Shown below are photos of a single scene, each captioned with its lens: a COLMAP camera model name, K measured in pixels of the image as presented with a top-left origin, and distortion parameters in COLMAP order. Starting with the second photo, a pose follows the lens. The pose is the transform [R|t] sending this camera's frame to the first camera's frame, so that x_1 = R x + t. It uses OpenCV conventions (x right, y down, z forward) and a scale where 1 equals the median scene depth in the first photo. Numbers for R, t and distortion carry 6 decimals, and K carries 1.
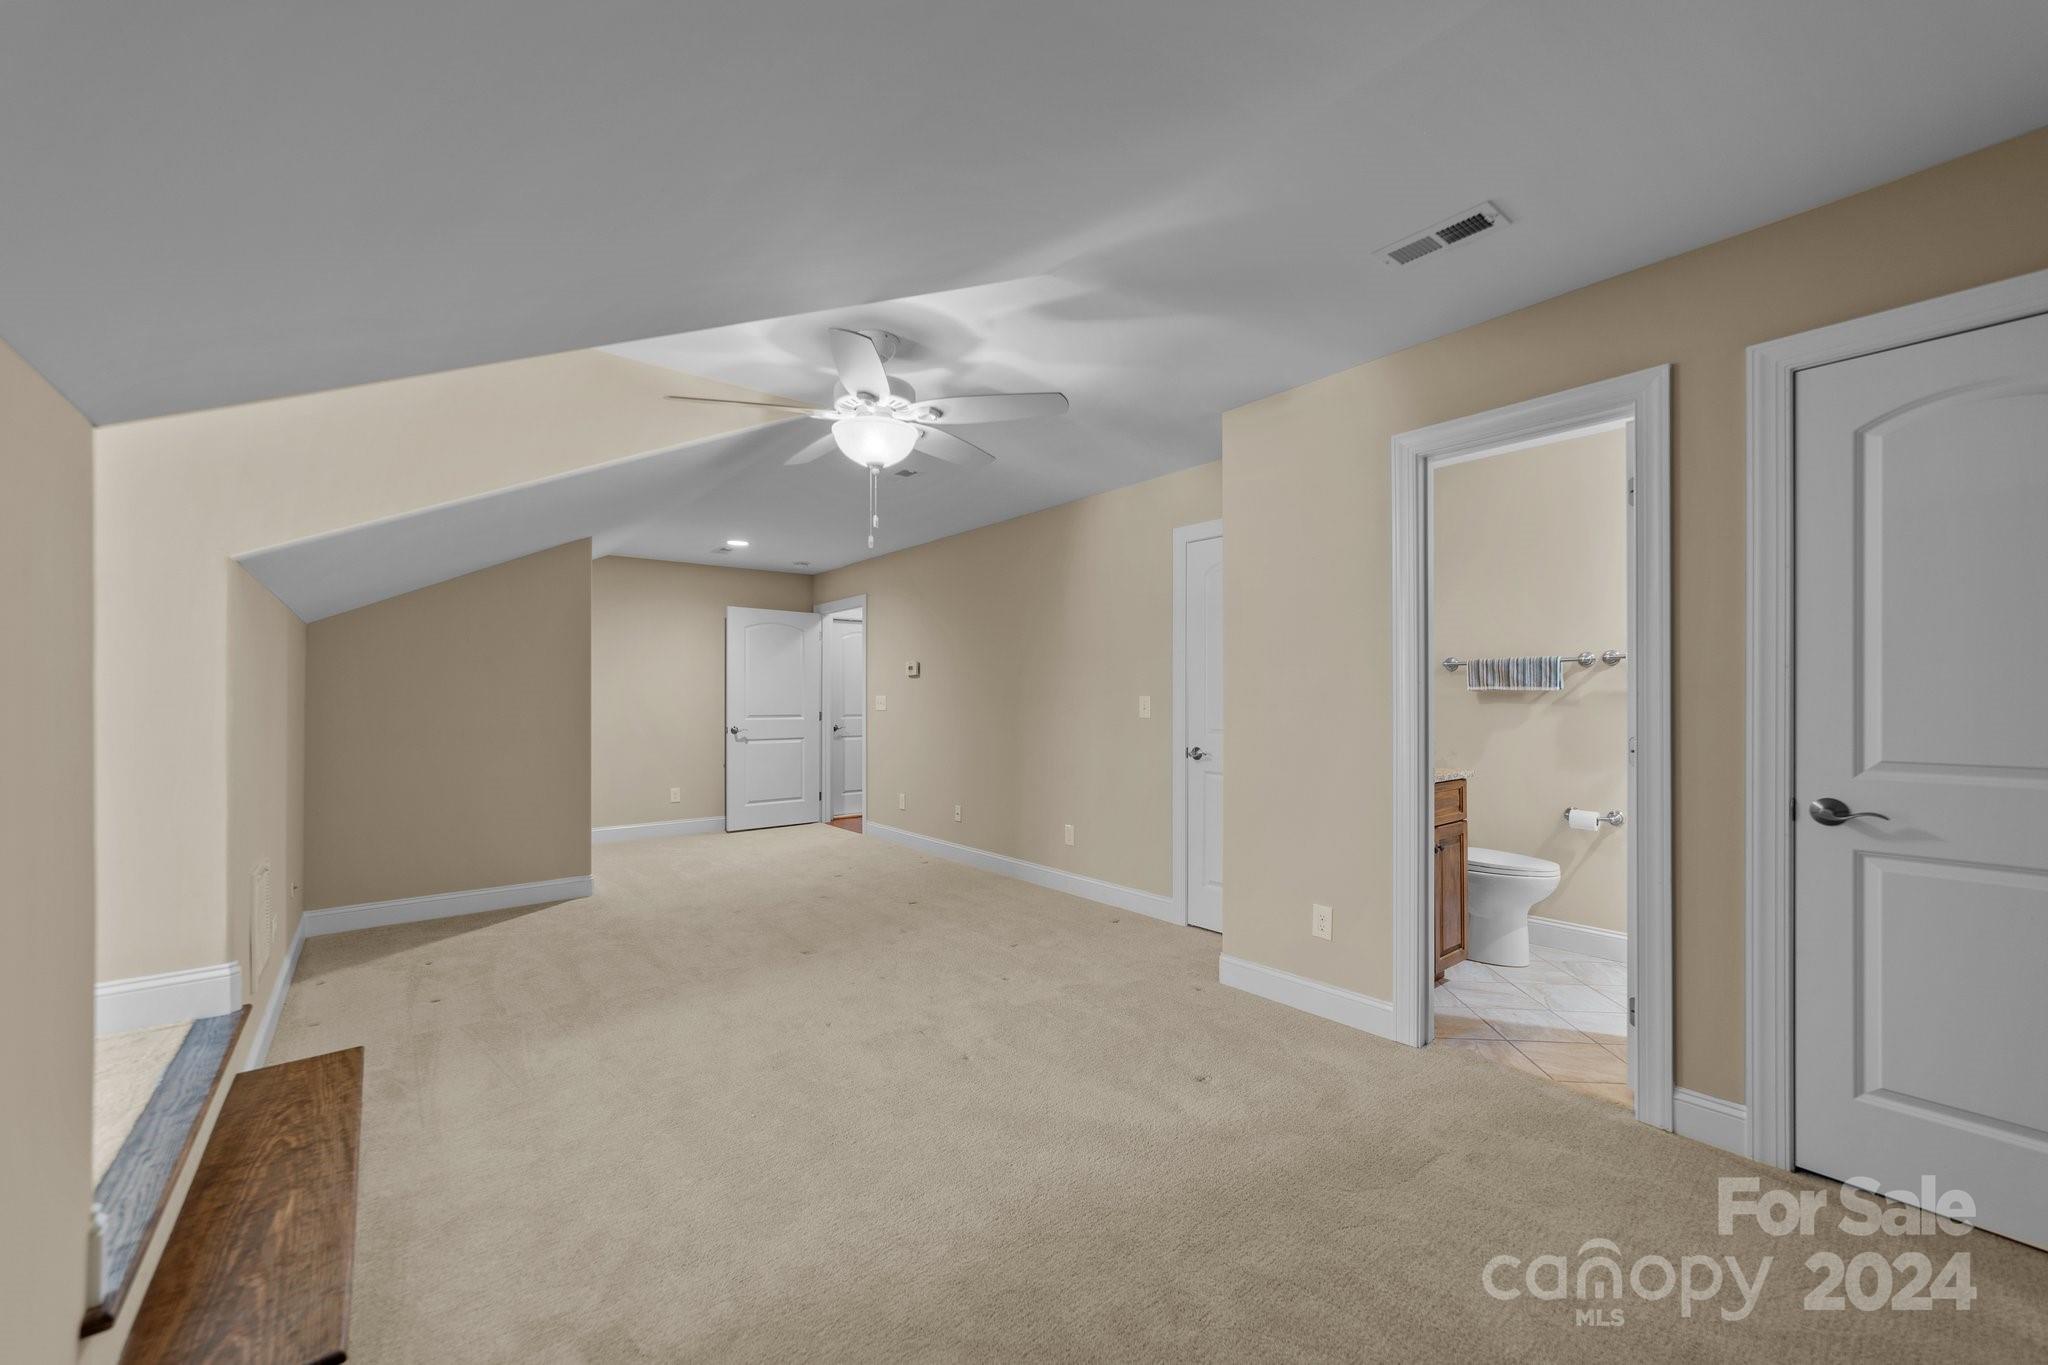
lens RADIAL K [[786.0, 0, 1026.4], [0, 786.0, 688.4], [0, 0, 1]] dist [0.002443, 0.001363]
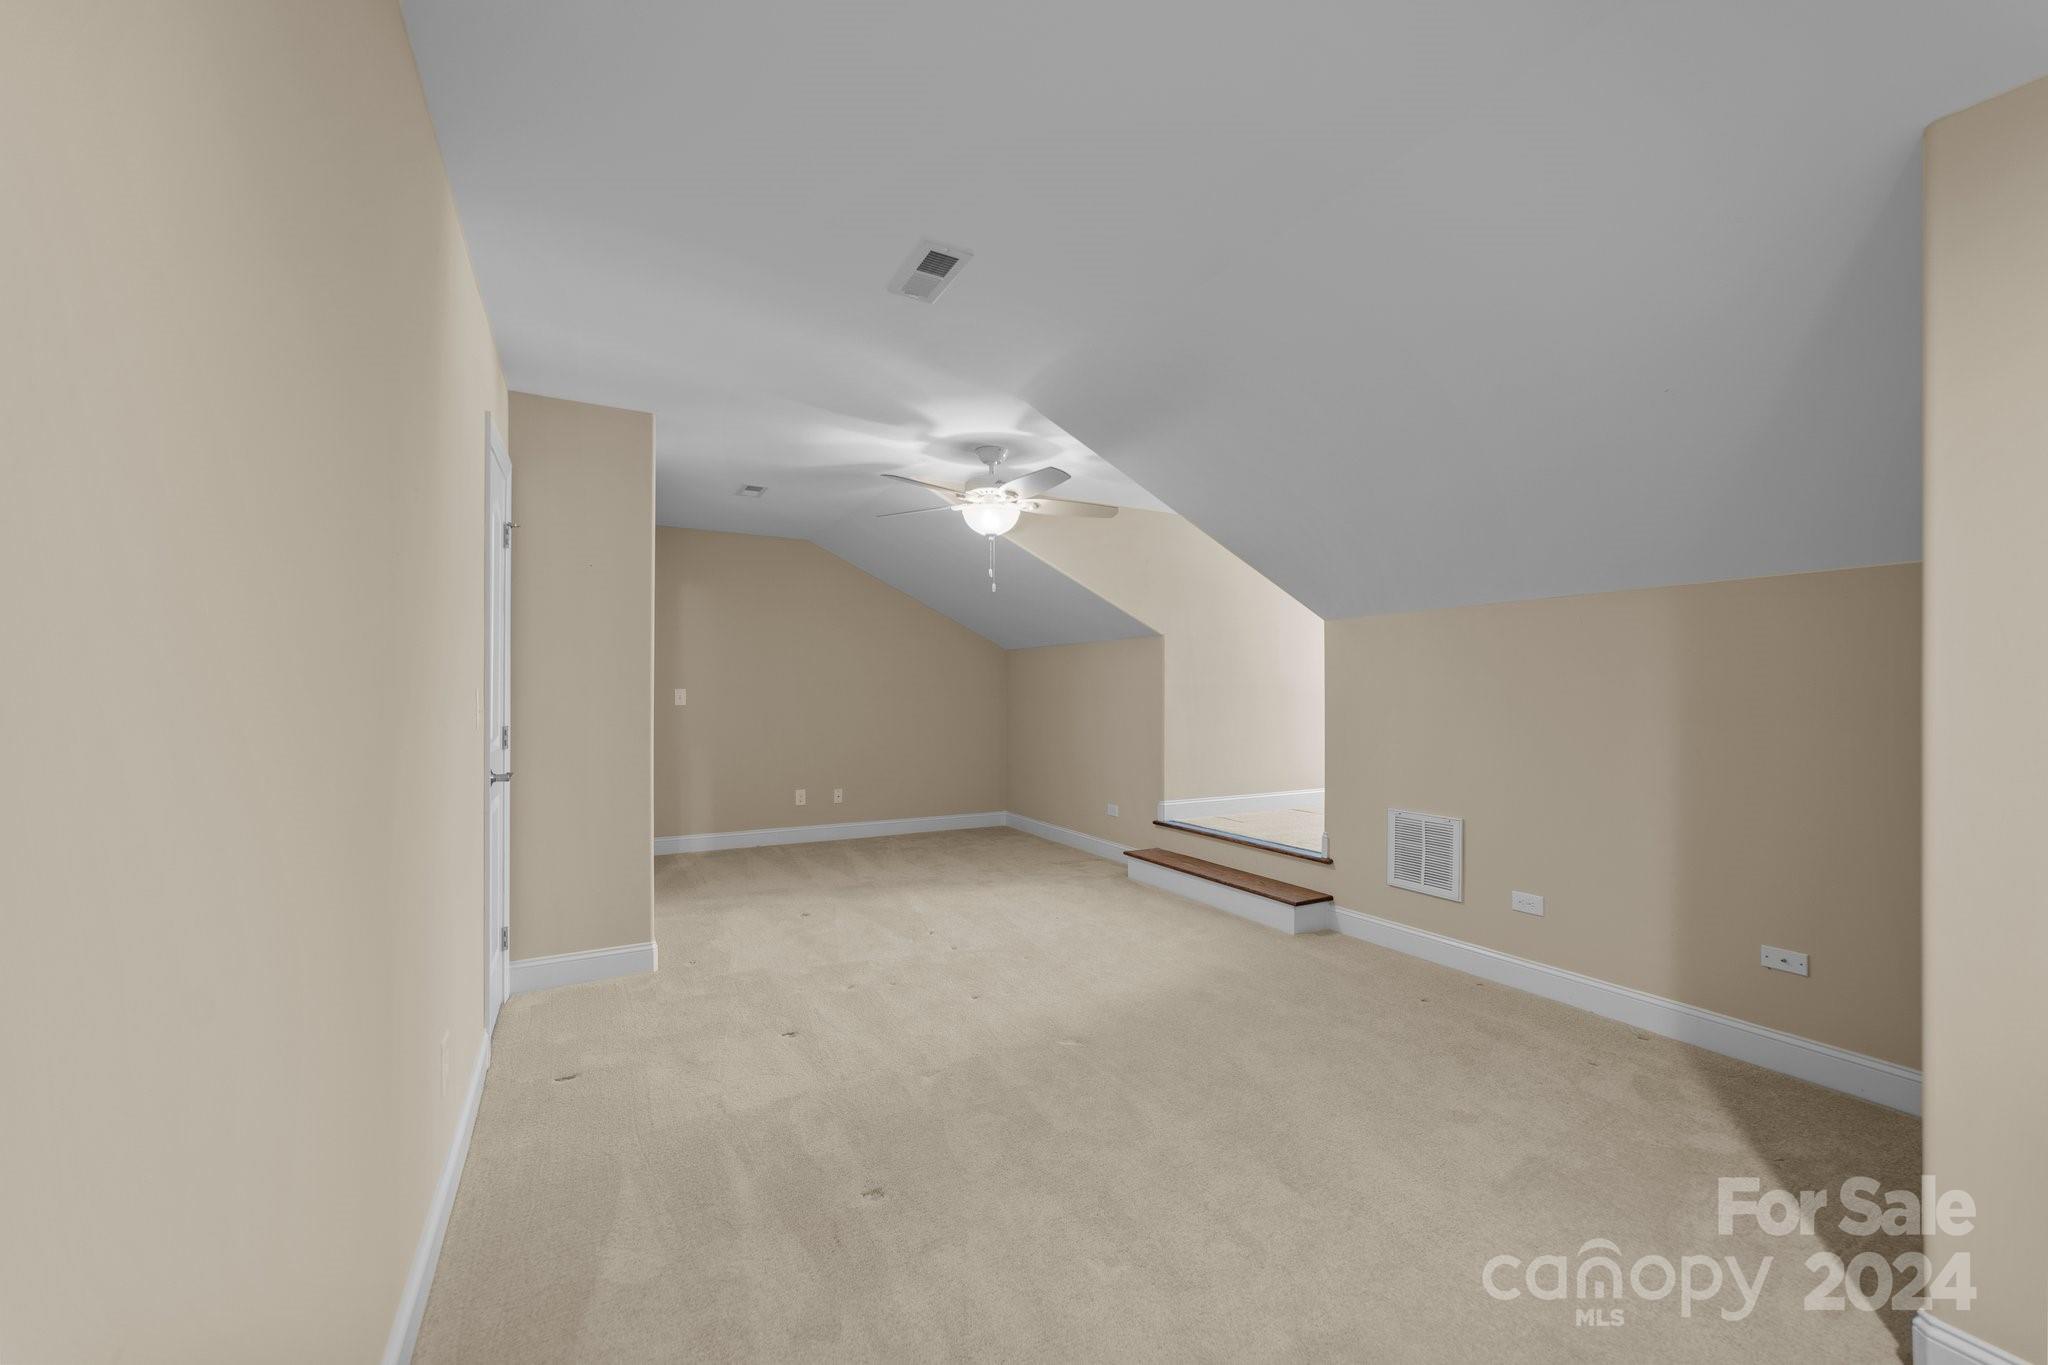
lens RADIAL K [[786.0, 0, 1024.0], [0, 786.0, 683.7], [0, 0, 1]] dist [0.002443, 0.001363]
pose [[-0.985484, 0.001073, 0.169762, -0.255236], [0.000018, 0.999981, -0.006213, 0.006283], [-0.169766, -0.006120, -0.985465, 1.233250]]
